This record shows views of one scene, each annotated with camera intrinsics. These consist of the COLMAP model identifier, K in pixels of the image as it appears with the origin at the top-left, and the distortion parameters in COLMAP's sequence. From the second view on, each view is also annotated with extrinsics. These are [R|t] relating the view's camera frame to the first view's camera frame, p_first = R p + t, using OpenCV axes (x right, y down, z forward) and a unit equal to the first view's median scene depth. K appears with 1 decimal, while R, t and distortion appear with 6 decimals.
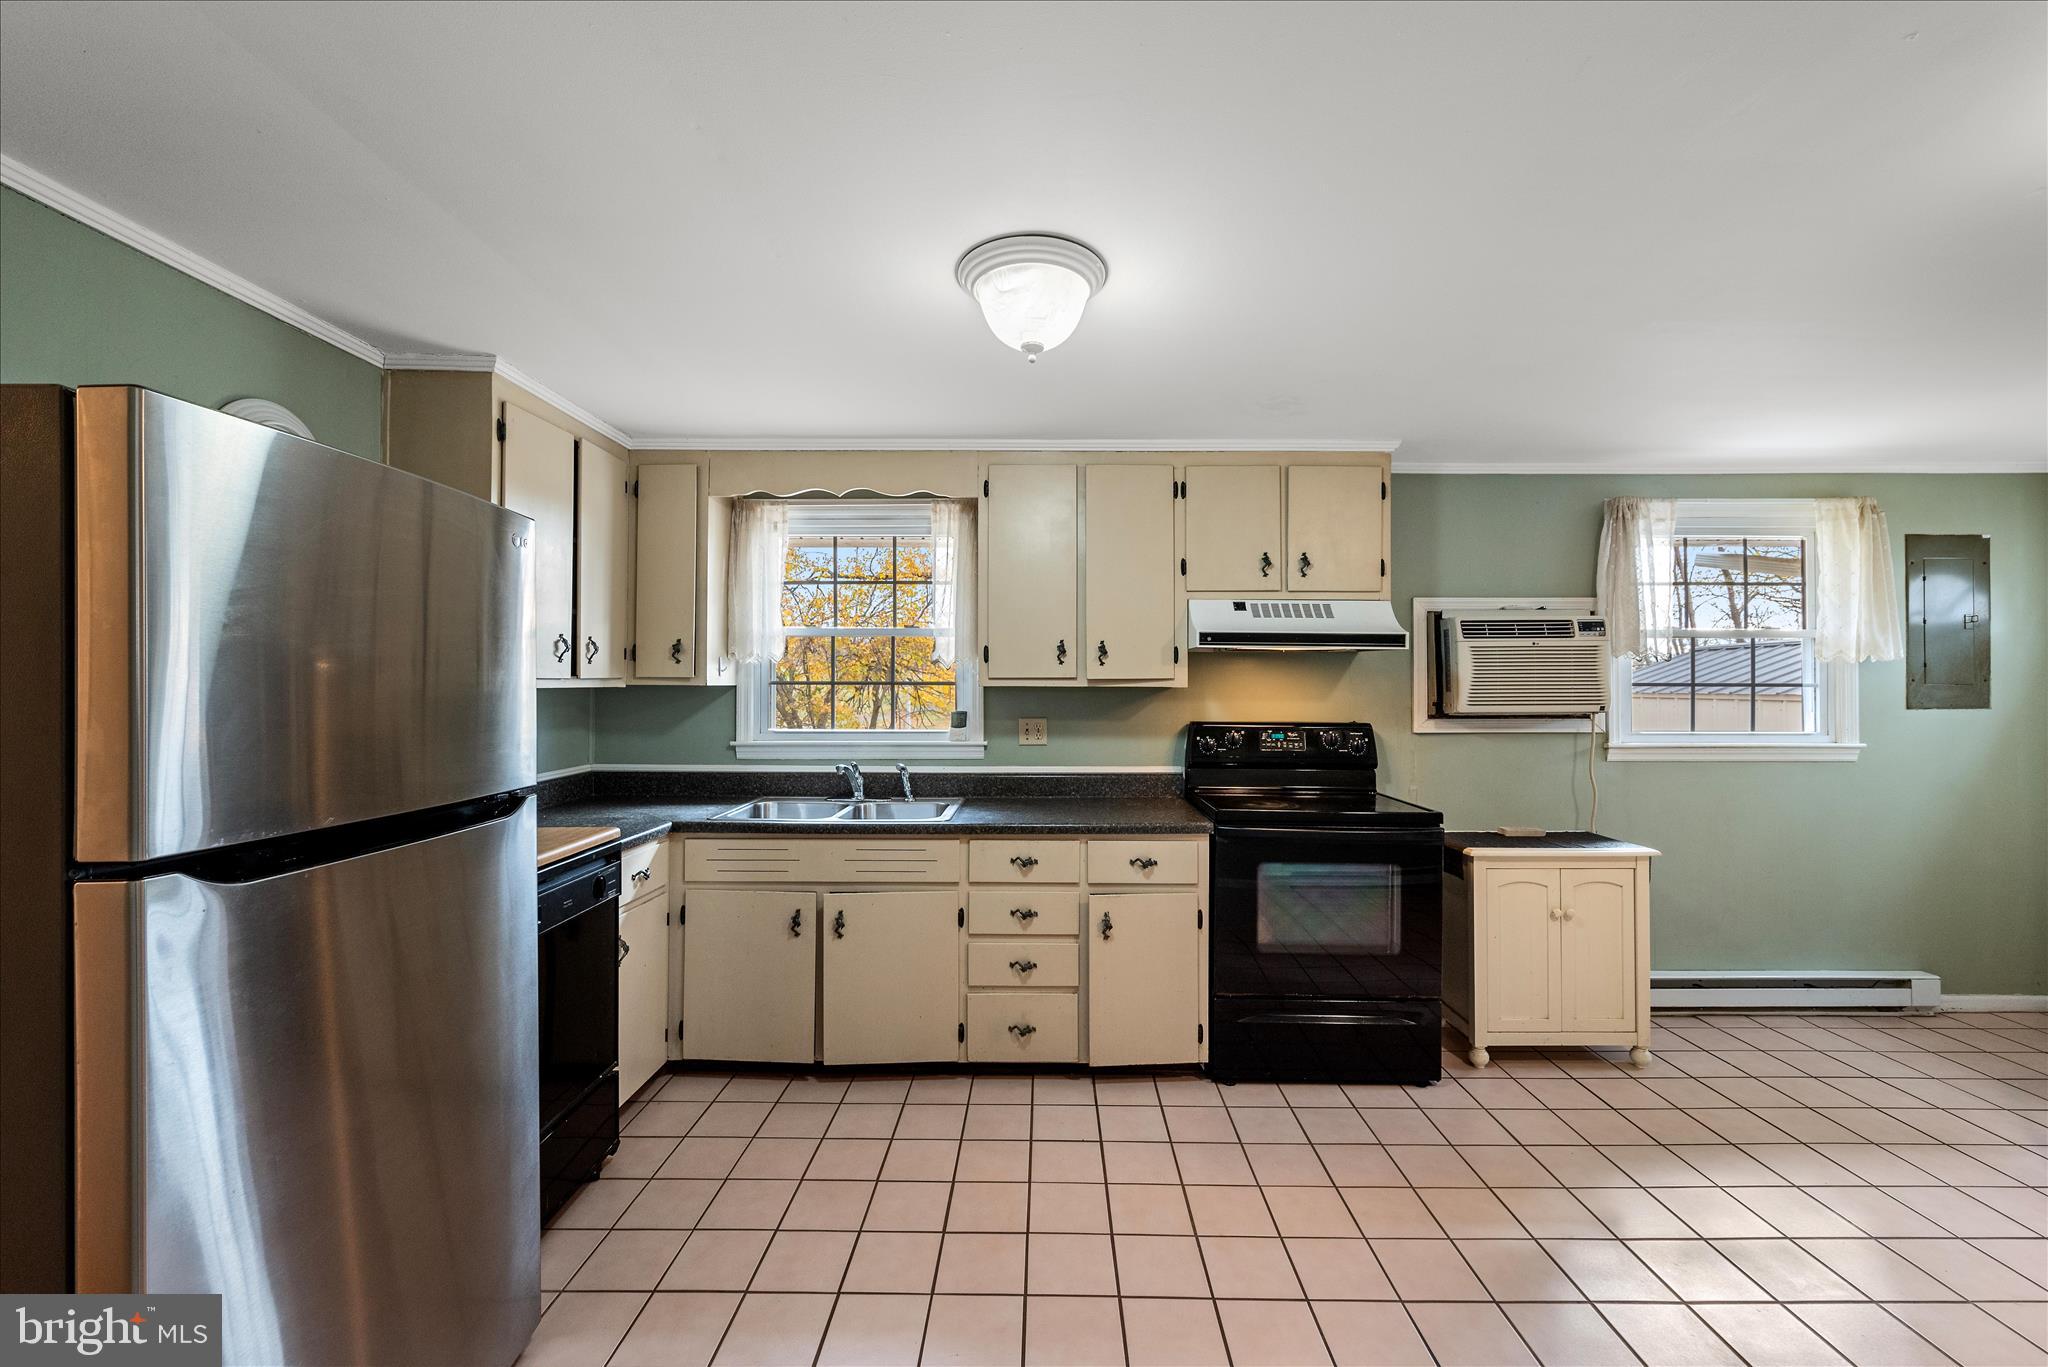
lens RADIAL K [[810.2, 0, 1023.9], [0, 810.2, 676.7], [0, 0, 1]] dist [-0.000852, -0.000214]
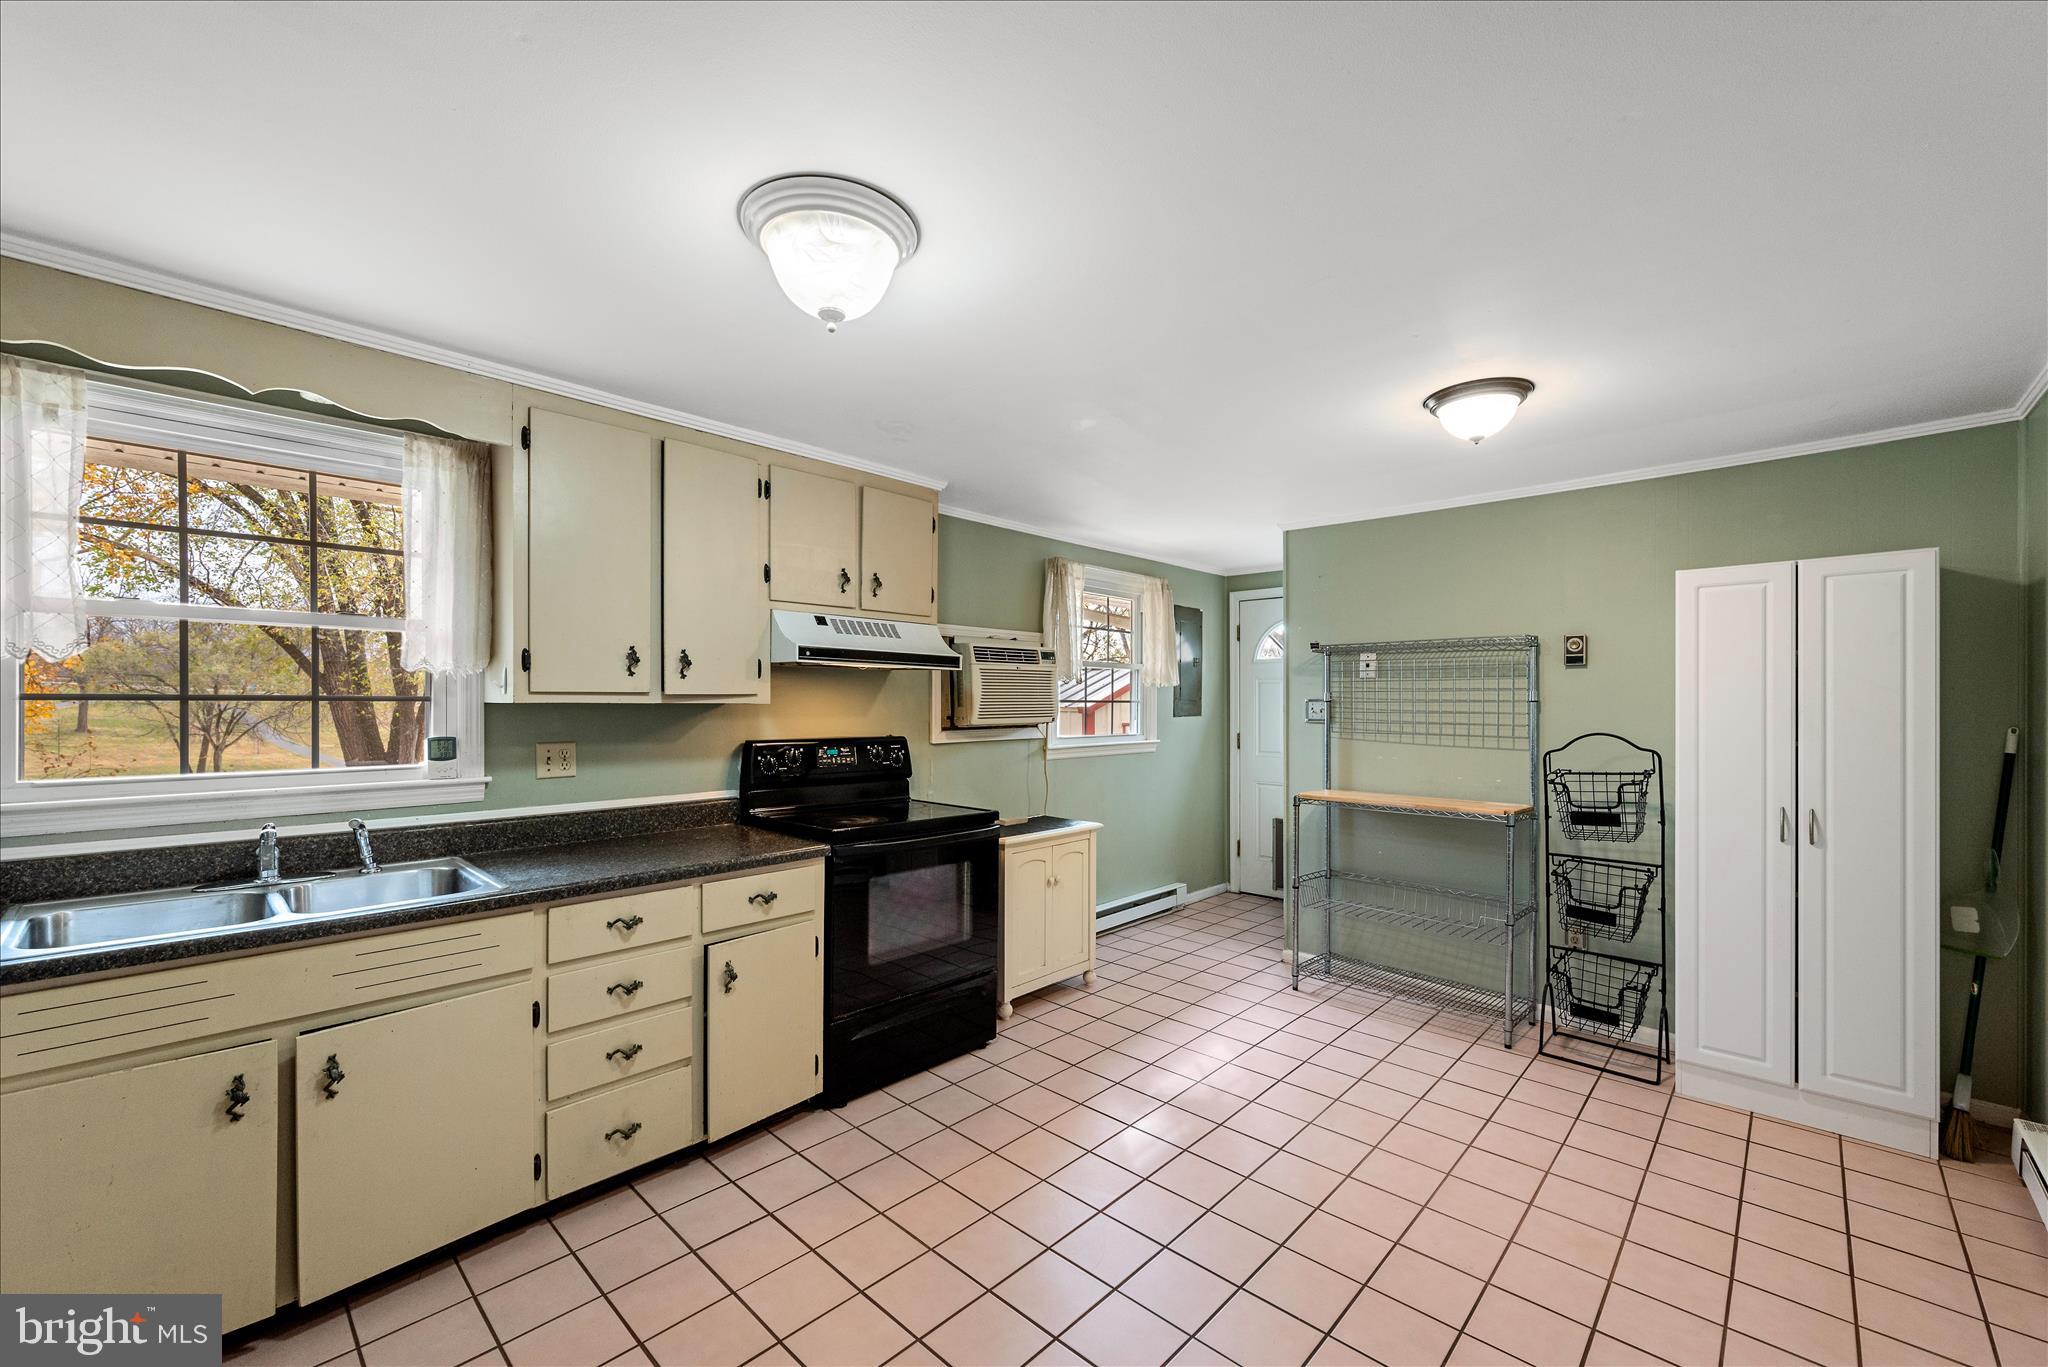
lens RADIAL K [[817.2, 0, 1023.1], [0, 817.2, 706.1], [0, 0, 1]] dist [-0.000585, -0.000364]
pose [[0.683409, -0.003641, 0.730027, -0.283487], [-0.011476, 0.999810, 0.015730, -0.002339], [-0.729946, -0.019127, 0.683238, 0.147503]]
